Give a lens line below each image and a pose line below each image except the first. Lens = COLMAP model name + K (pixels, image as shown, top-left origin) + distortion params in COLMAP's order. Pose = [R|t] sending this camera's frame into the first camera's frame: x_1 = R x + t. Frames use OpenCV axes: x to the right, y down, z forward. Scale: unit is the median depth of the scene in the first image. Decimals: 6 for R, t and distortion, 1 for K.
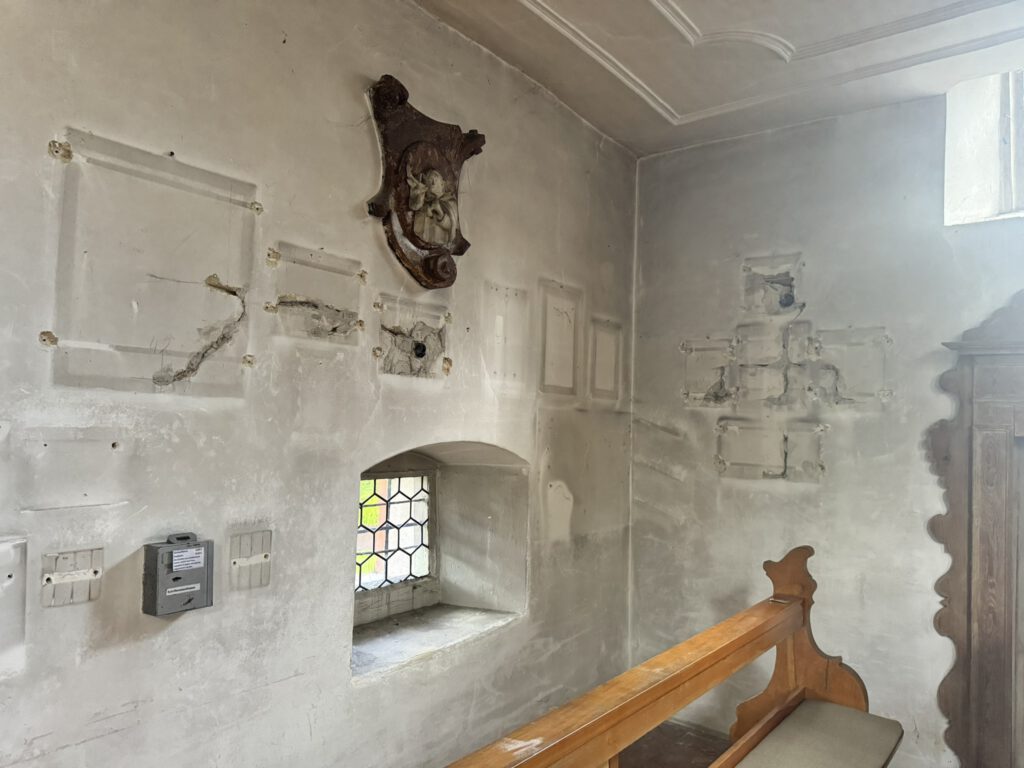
lens RADIAL K [[711.3, 0, 511.5], [0, 711.3, 387.0], [0, 0, 1]] dist [0.022311, -0.000998]
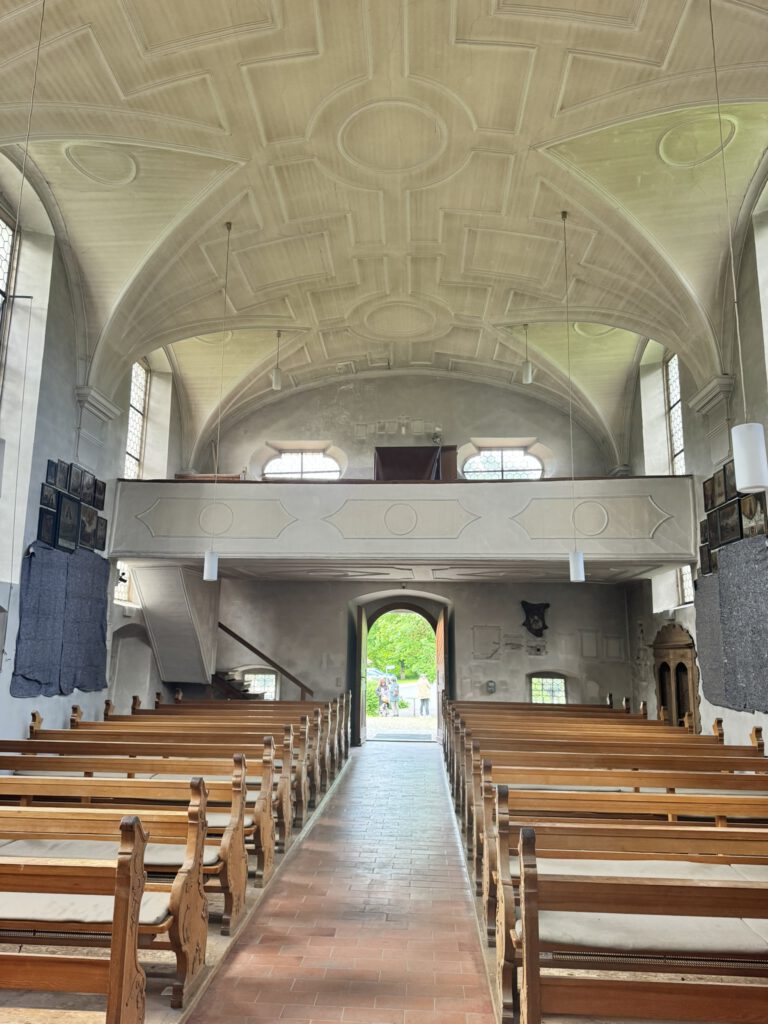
lens RADIAL K [[711.3, 0, 382.4], [0, 711.3, 514.6], [0, 0, 1]] dist [0.022311, -0.000998]
pose [[0.579050, -0.178663, -0.795475, 3.474357], [0.029459, 0.979641, -0.198582, -0.022784], [0.814760, 0.091555, 0.572524, -2.916126]]
